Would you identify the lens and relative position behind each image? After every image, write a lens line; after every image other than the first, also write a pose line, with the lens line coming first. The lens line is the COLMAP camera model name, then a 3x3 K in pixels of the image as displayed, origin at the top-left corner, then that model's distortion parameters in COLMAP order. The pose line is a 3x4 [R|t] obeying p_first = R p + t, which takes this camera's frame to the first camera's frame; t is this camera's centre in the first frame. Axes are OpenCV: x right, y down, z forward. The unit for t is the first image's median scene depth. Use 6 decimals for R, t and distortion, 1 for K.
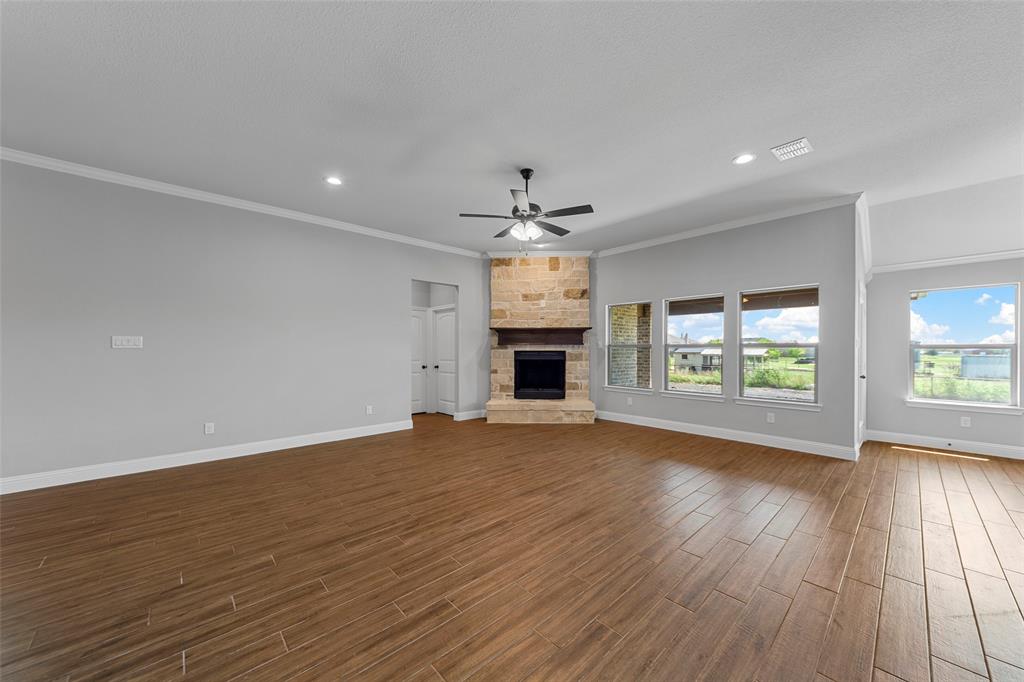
lens RADIAL K [[367.0, 0, 516.2], [0, 367.0, 349.8], [0, 0, 1]] dist [0.000240, 0.001092]
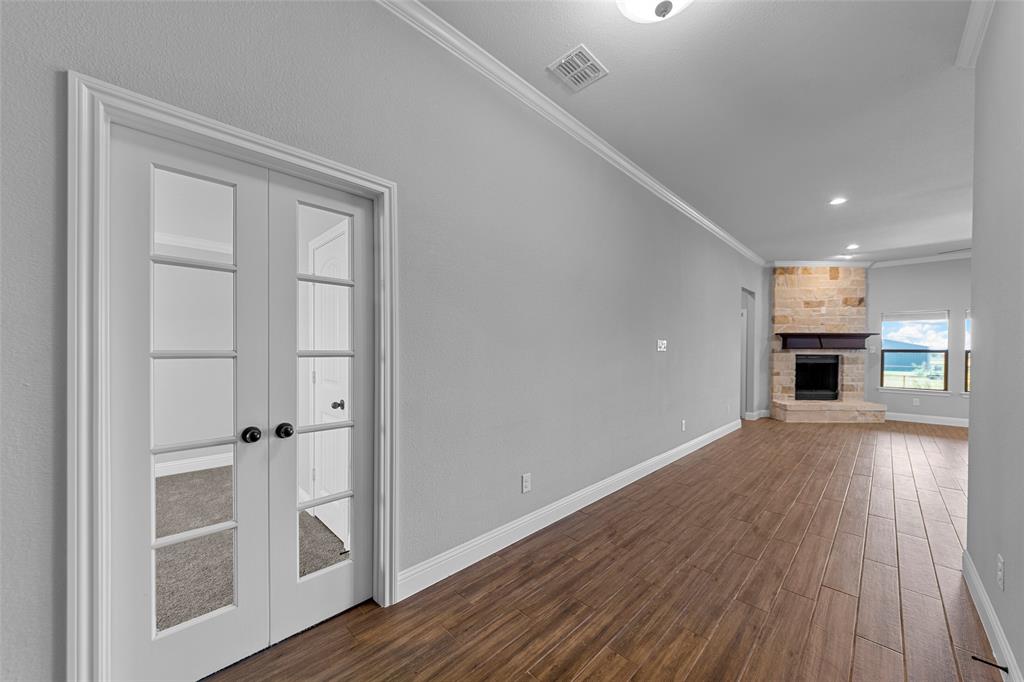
lens RADIAL K [[367.0, 0, 526.1], [0, 367.0, 354.3], [0, 0, 1]] dist [0.000240, 0.001092]
pose [[0.998667, 0.006527, 0.051205, -0.843621], [-0.006937, 0.999945, 0.007832, -0.001127], [-0.051151, -0.008176, 0.998657, -0.021001]]
